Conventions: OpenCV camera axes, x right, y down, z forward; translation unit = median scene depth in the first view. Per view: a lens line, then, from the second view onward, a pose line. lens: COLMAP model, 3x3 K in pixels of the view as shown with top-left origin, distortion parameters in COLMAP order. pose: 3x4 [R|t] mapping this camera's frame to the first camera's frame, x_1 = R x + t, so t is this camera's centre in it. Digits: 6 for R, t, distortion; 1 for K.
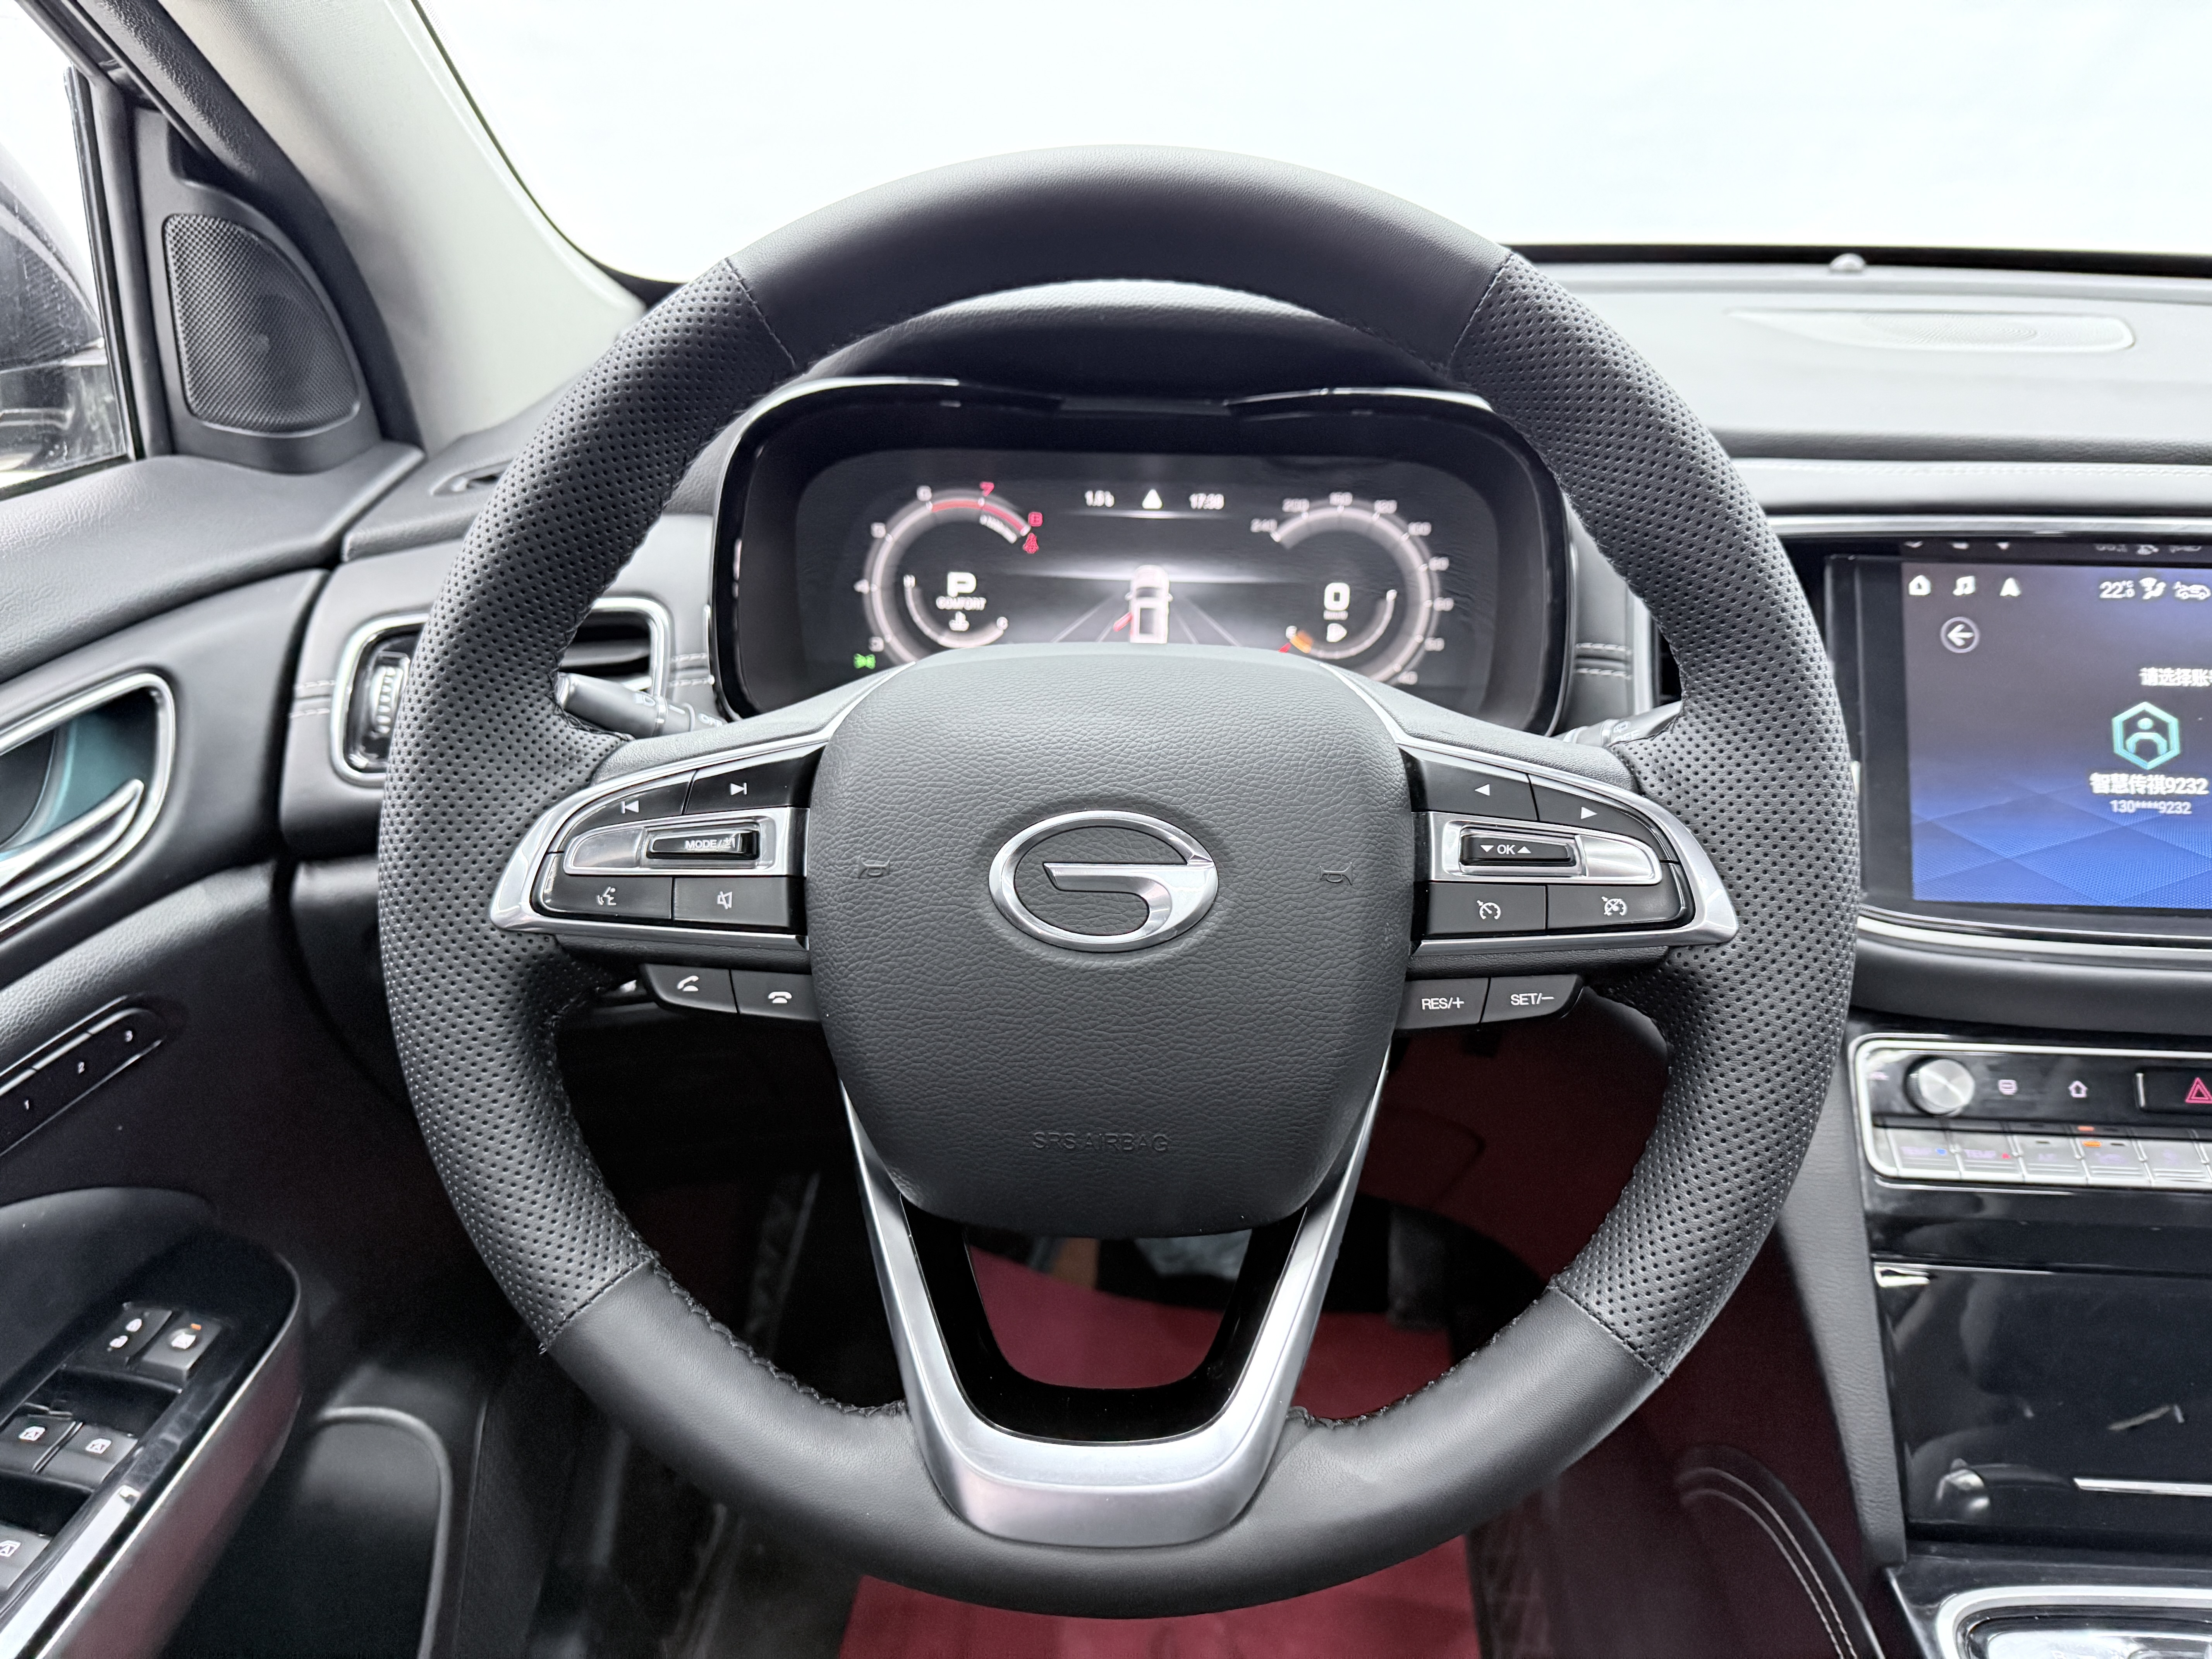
lens RADIAL K [[1546.6, 0, 1116.5], [0, 1546.6, 833.2], [0, 0, 1]] dist [0.048498, -0.065743]
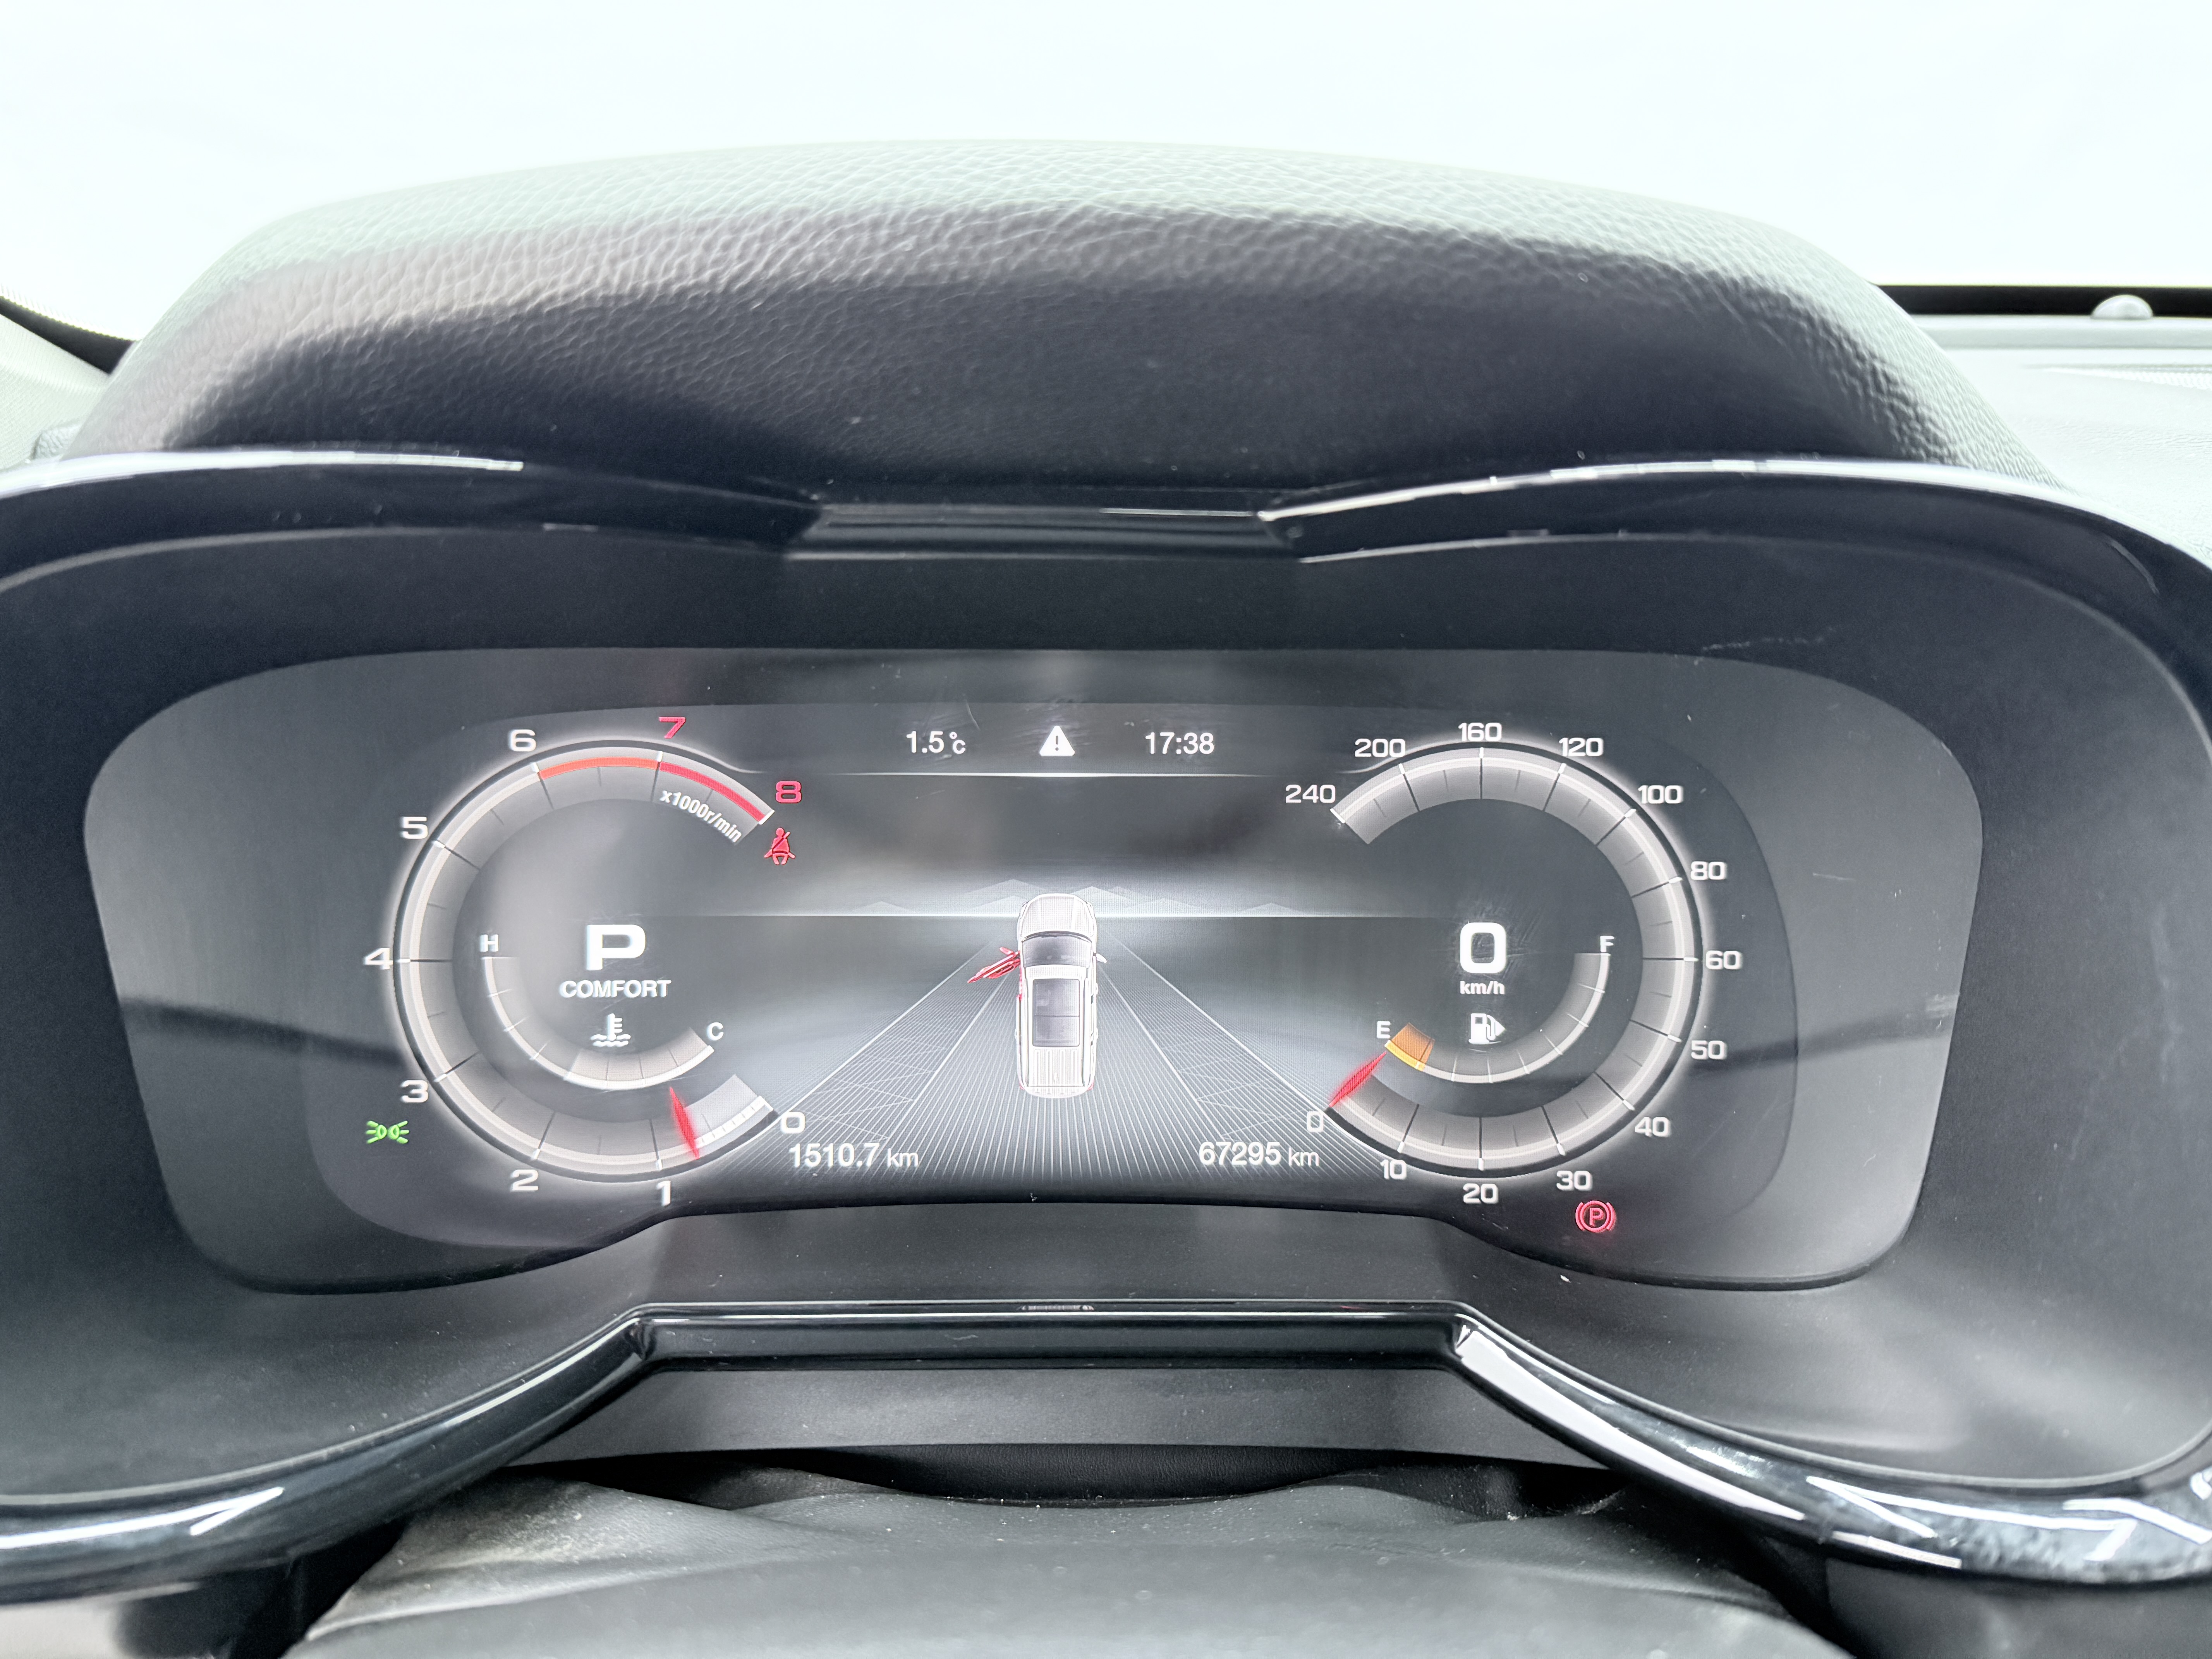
lens RADIAL K [[1888.0, 0, 1112.3], [0, 1888.0, 836.6], [0, 0, 1]] dist [-0.000832, -0.007873]
pose [[0.991659, -0.030509, 0.125227, -0.034069], [0.045990, 0.991382, -0.122661, -0.142549], [-0.120406, 0.127397, 0.984516, 0.554112]]
